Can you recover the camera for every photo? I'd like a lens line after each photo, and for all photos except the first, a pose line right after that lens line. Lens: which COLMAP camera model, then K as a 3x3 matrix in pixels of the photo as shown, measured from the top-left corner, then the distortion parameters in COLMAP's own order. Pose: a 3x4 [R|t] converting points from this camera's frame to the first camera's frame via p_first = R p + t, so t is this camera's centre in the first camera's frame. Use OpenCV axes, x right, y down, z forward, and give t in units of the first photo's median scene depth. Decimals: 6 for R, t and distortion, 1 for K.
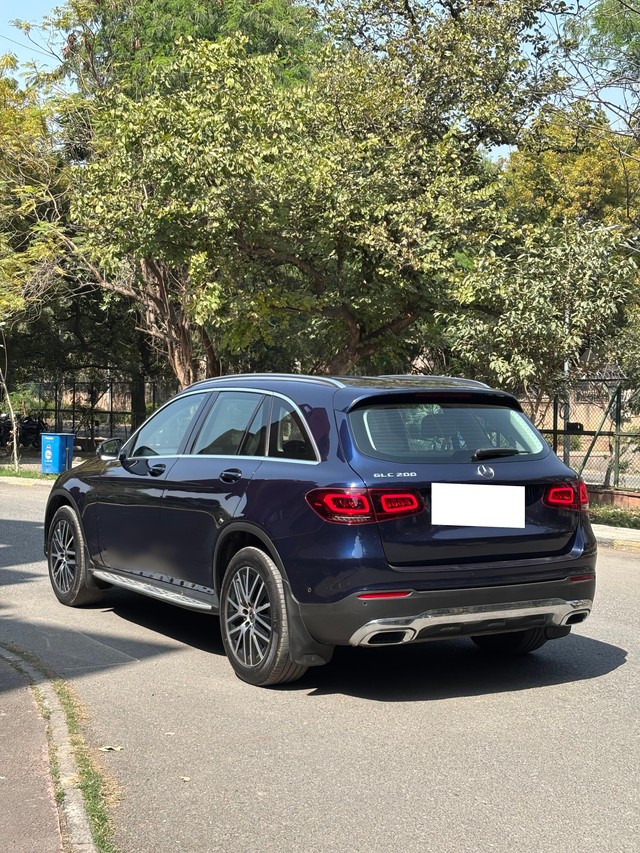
lens RADIAL K [[1259.8, 0, 347.4], [0, 1259.8, 428.4], [0, 0, 1]] dist [0.309970, -1.239039]
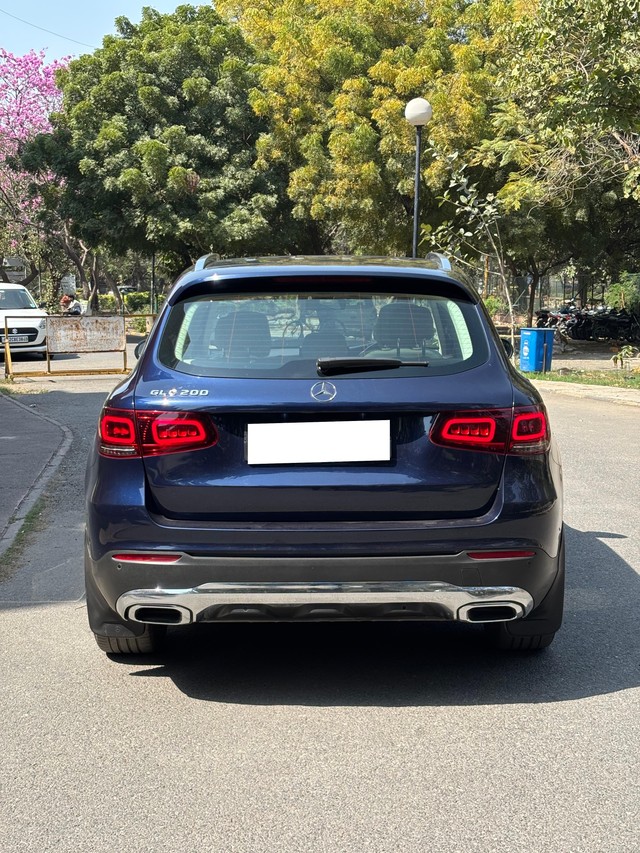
lens RADIAL K [[1259.8, 0, 347.4], [0, 1259.8, 428.4], [0, 0, 1]] dist [0.309970, -1.239039]
pose [[0.841708, 0.040184, -0.538435, 0.484513], [0.005537, 0.996532, 0.083028, -0.002501], [0.539904, -0.072866, 0.838566, 0.426925]]
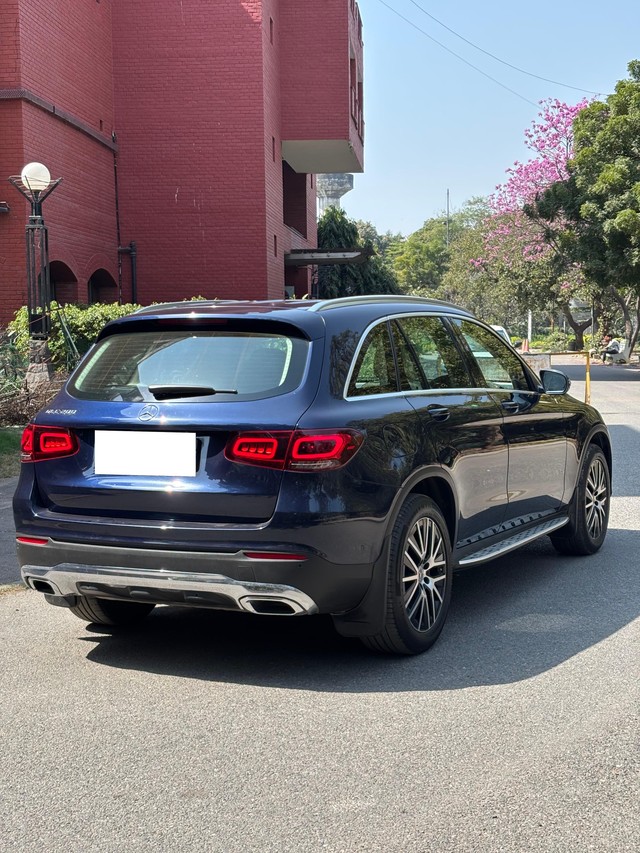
lens RADIAL K [[1259.8, 0, 347.4], [0, 1259.8, 428.4], [0, 0, 1]] dist [0.309970, -1.239039]
pose [[0.516252, 0.042631, -0.855375, 0.882631], [0.001825, 0.998703, 0.050876, 0.002453], [0.856435, -0.027825, 0.515505, 0.671628]]
